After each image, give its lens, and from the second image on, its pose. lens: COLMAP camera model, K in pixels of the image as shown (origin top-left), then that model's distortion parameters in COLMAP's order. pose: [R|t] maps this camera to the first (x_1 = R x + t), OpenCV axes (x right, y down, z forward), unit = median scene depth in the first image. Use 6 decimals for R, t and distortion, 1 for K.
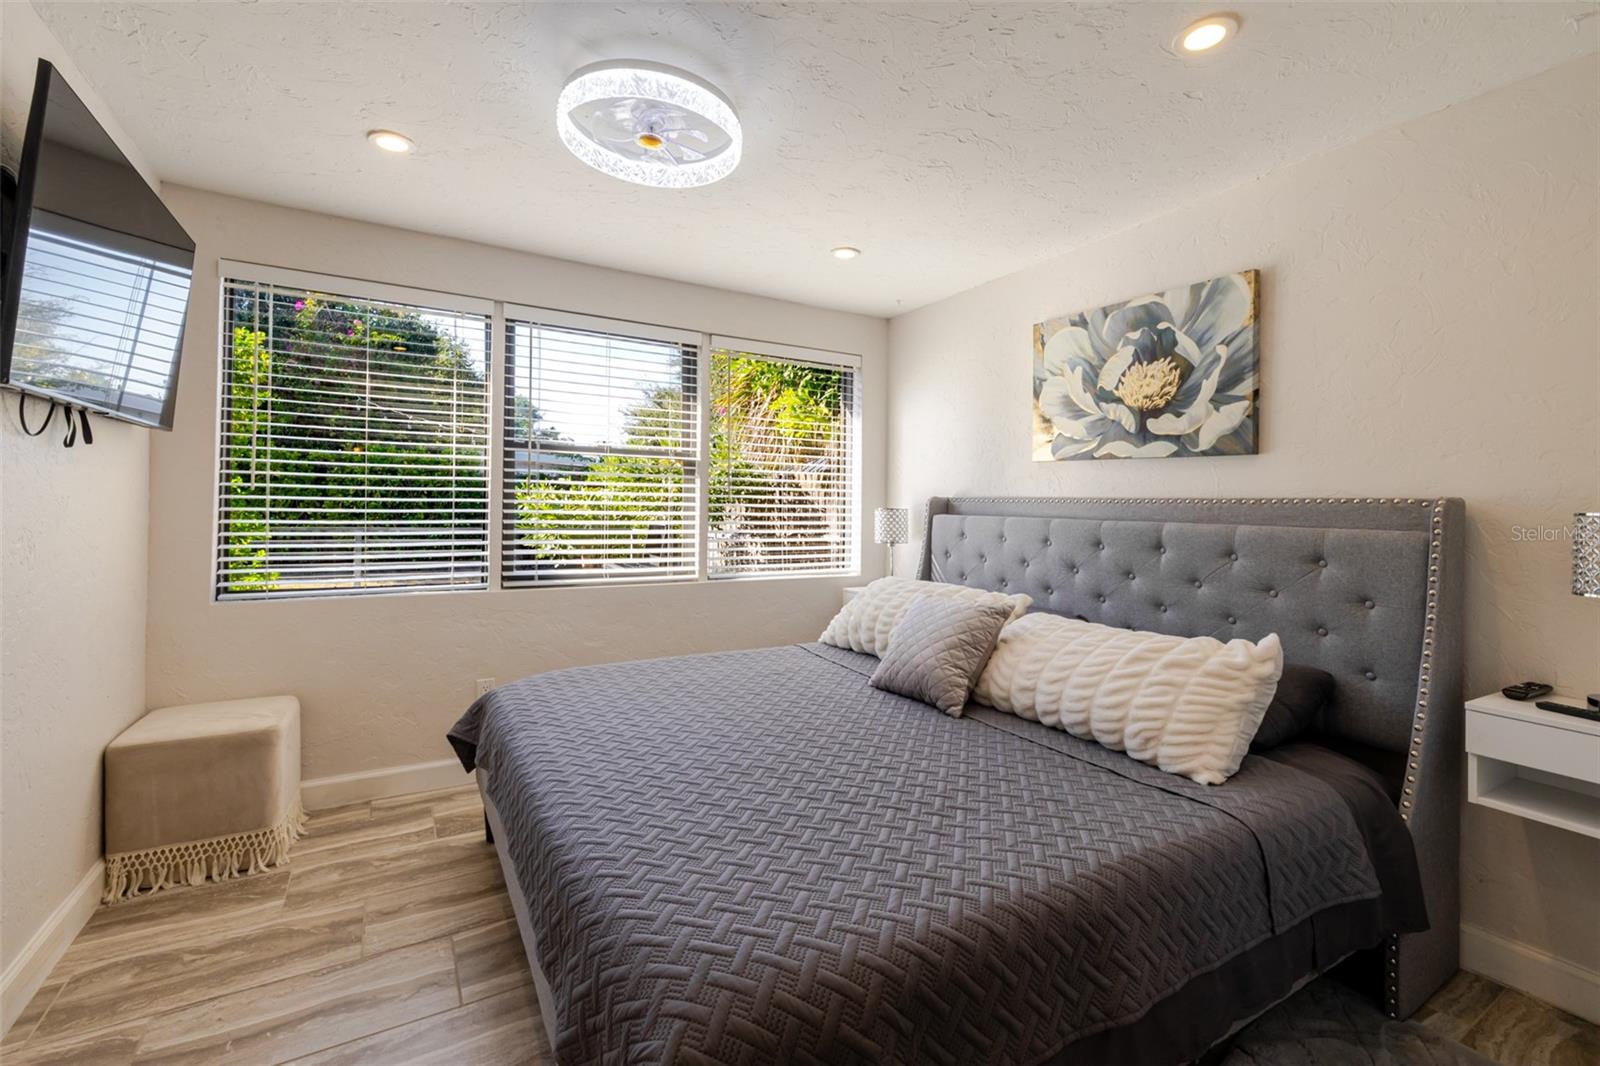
lens RADIAL K [[696.9, 0, 804.5], [0, 696.9, 514.2], [0, 0, 1]] dist [0.000444, -0.000005]
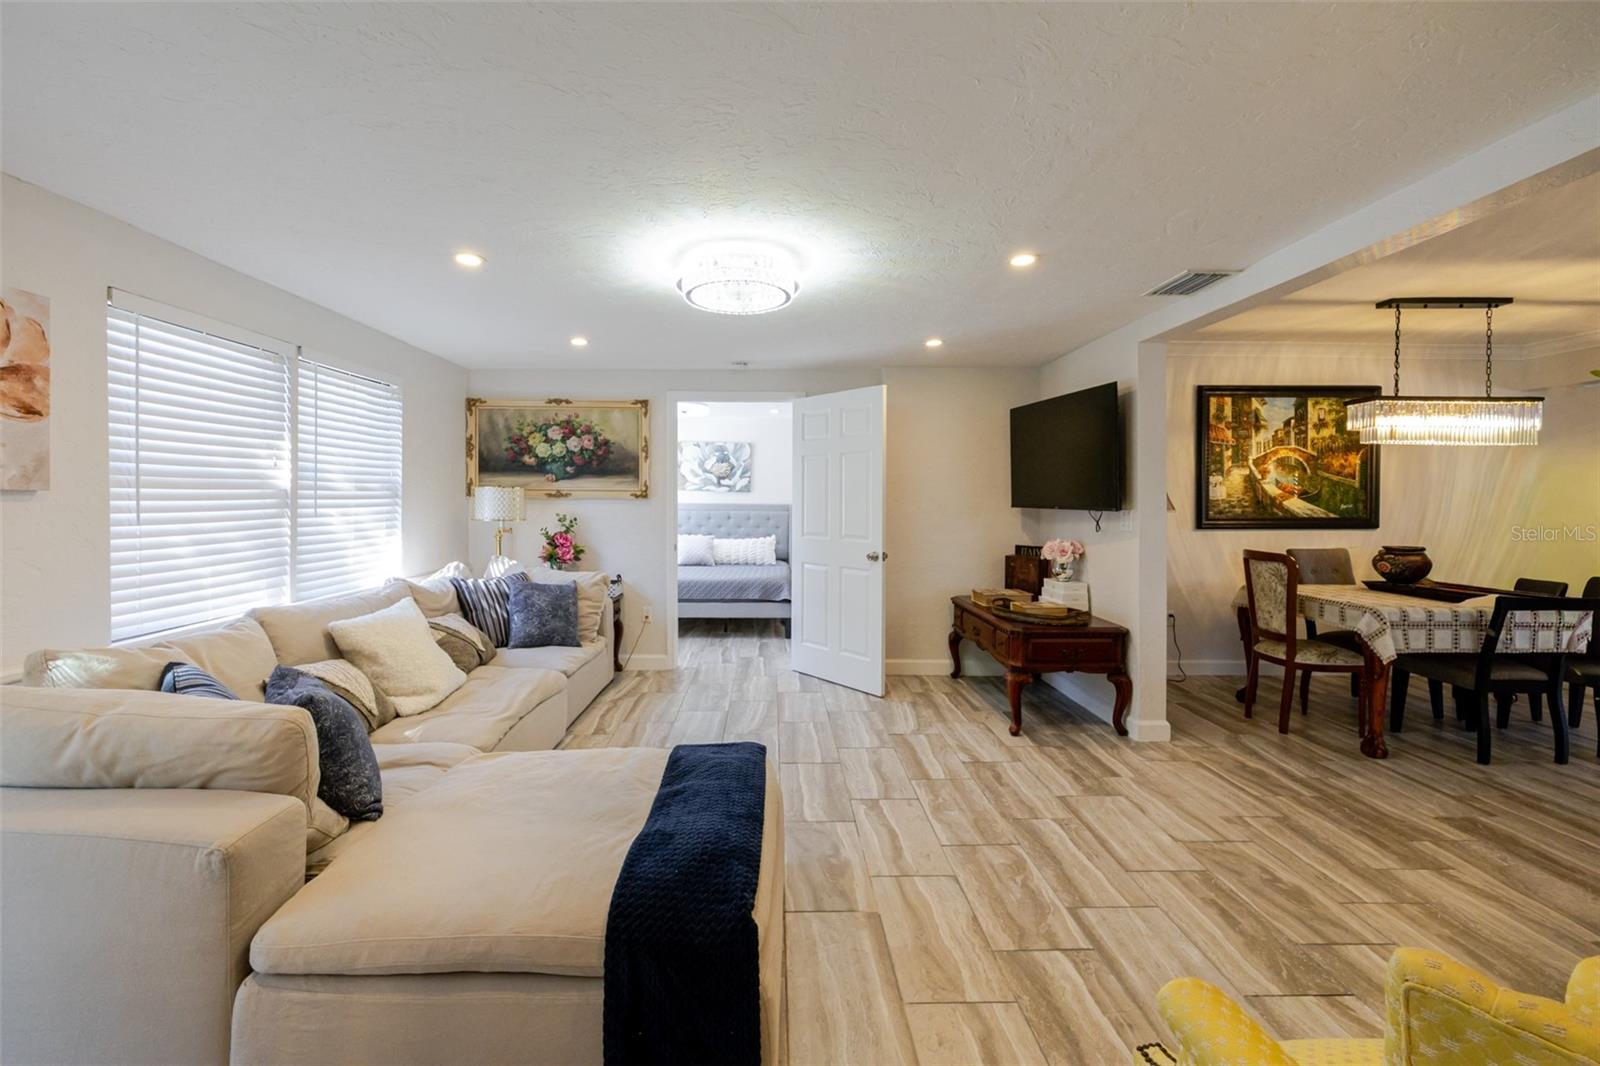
lens RADIAL K [[696.2, 0, 771.4], [0, 696.2, 500.5], [0, 0, 1]] dist [-0.001122, 0.000105]
pose [[0.517569, -0.031970, 0.855044, -2.266718], [0.018281, 0.999487, 0.026305, -0.122956], [-0.855446, 0.002016, 0.517888, -0.943684]]
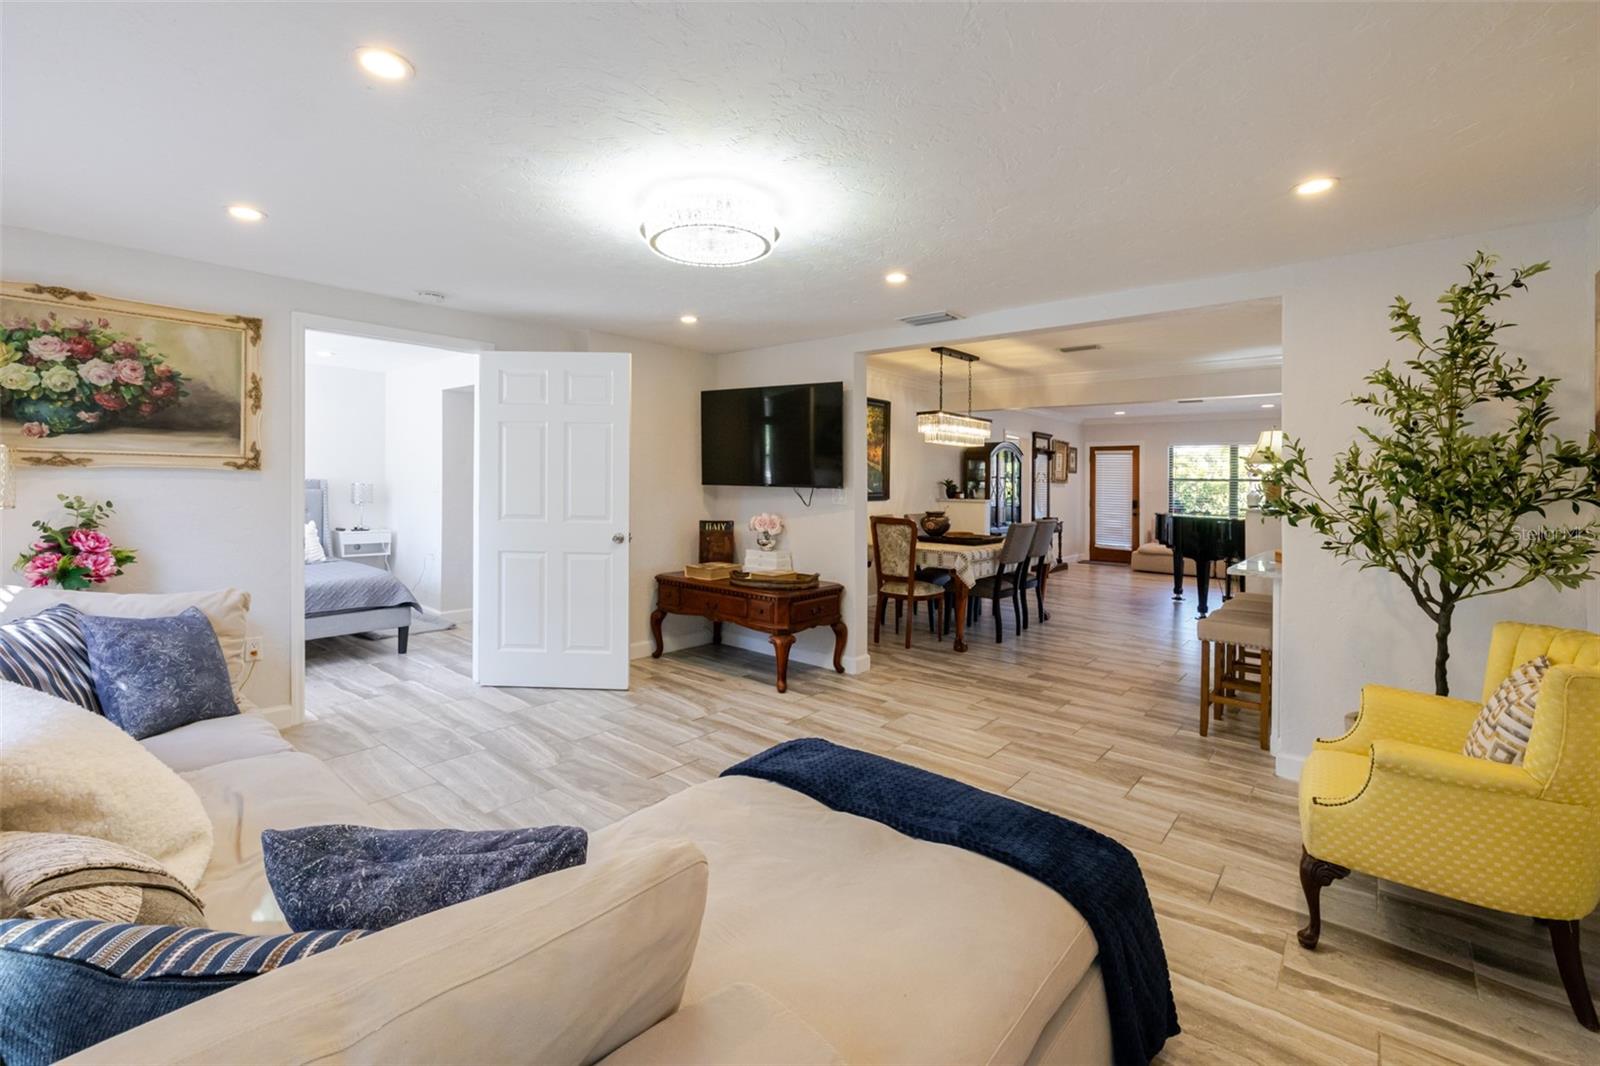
lens RADIAL K [[705.3, 0, 802.8], [0, 705.3, 479.6], [0, 0, 1]] dist [-0.005137, -0.000336]
pose [[-0.319617, -0.033761, 0.946945, -2.310744], [-0.018361, 0.999398, 0.029434, -0.122501], [-0.947369, -0.007979, -0.320045, -0.116932]]
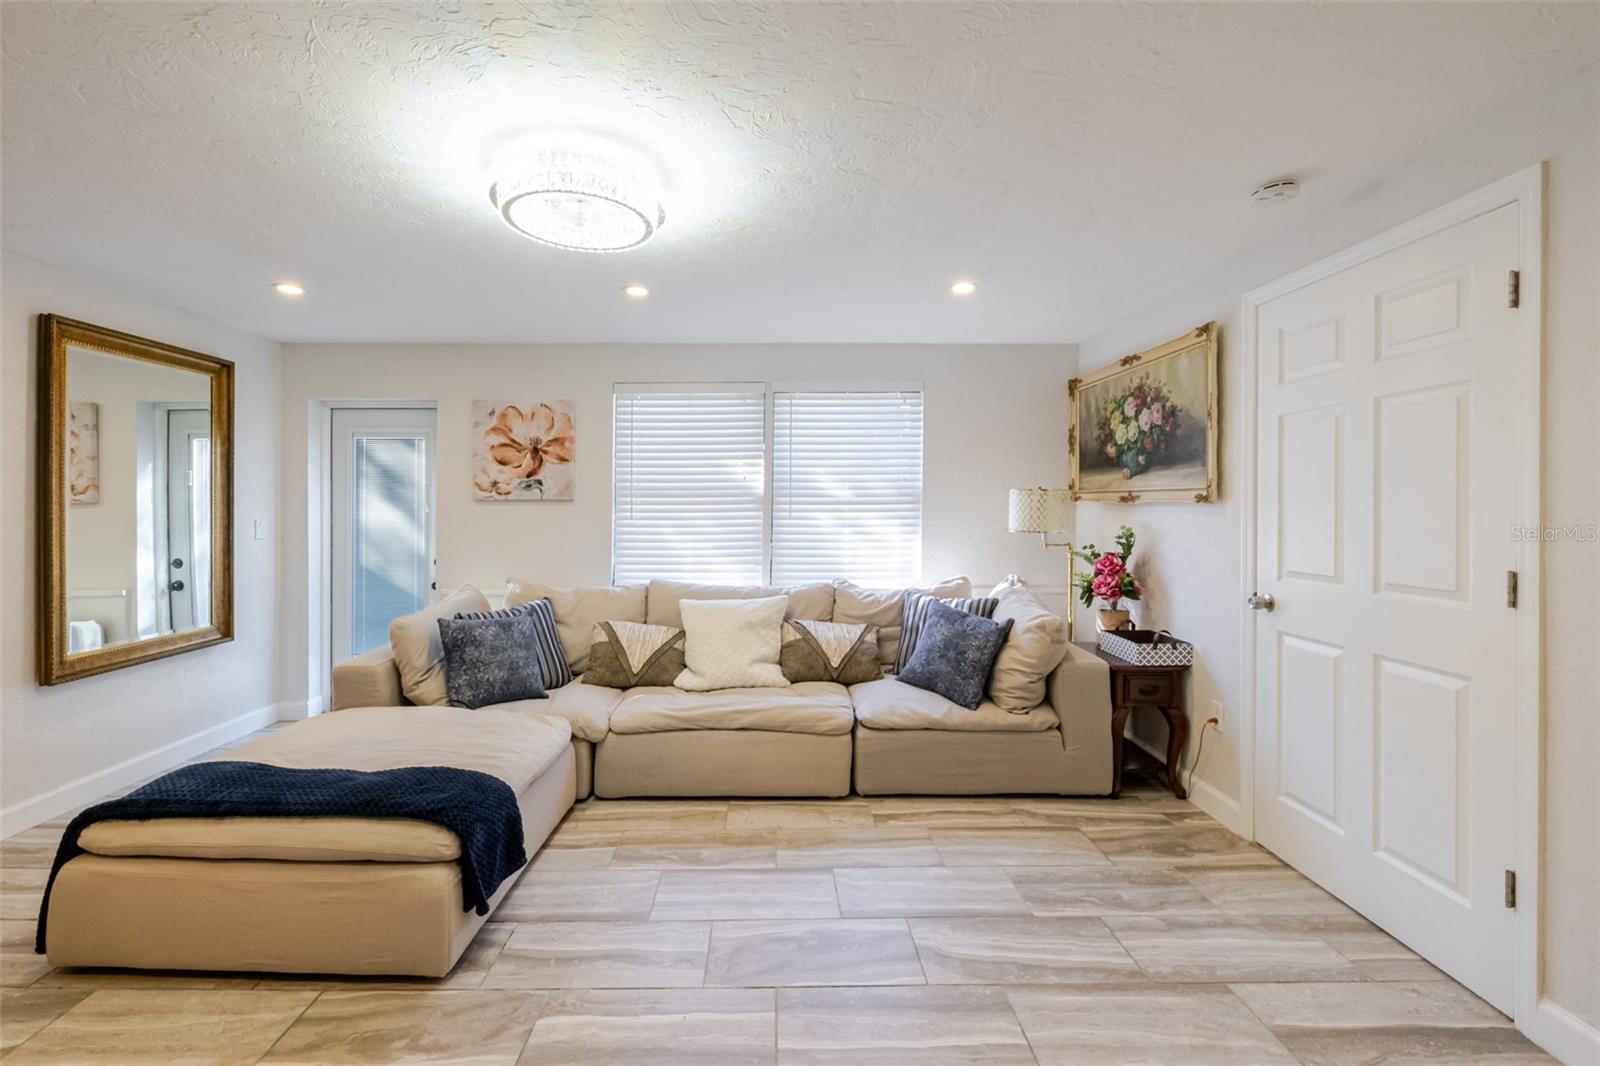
lens RADIAL K [[678.2, 0, 763.8], [0, 678.2, 507.9], [0, 0, 1]] dist [-0.000402, -0.000026]
pose [[0.852102, -0.028706, -0.522588, -0.728471], [0.022084, 0.999577, -0.018899, -0.067771], [0.522909, 0.004563, 0.852376, -0.872702]]
